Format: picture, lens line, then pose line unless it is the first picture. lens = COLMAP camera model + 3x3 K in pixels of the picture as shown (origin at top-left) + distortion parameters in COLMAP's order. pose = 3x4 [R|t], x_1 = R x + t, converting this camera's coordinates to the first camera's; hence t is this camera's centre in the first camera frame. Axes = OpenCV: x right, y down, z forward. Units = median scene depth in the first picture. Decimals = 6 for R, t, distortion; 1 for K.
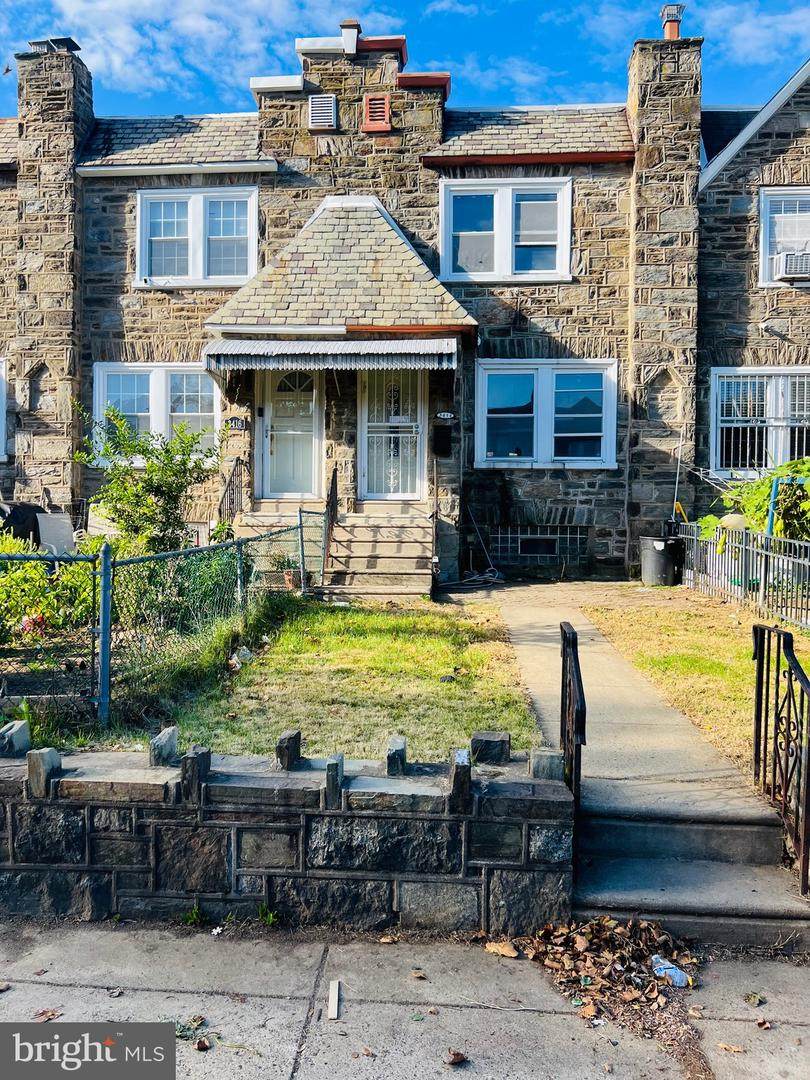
lens RADIAL K [[847.4, 0, 398.8], [0, 847.4, 550.4], [0, 0, 1]] dist [0.004216, -0.007350]
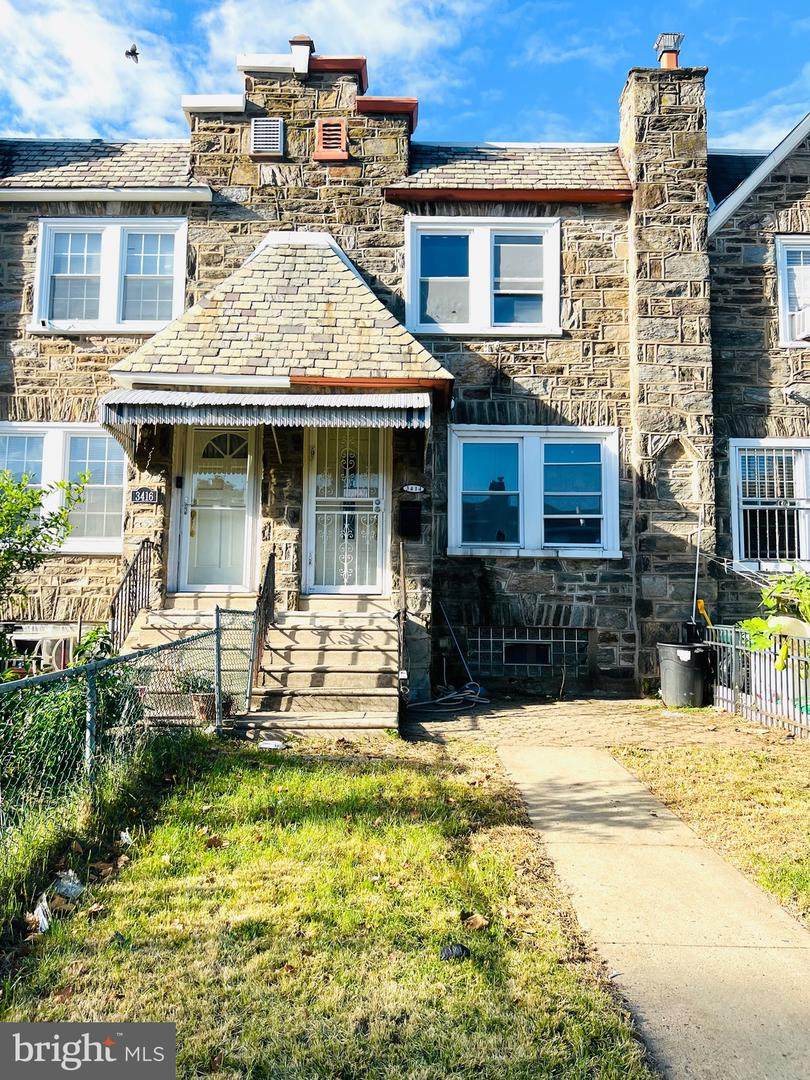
lens RADIAL K [[847.4, 0, 402.4], [0, 847.4, 542.7], [0, 0, 1]] dist [0.004216, -0.007350]
pose [[0.998062, 0.009379, 0.061522, -0.003643], [-0.001916, 0.992741, -0.120260, -0.012647], [-0.062203, 0.119909, 0.990834, 0.203744]]
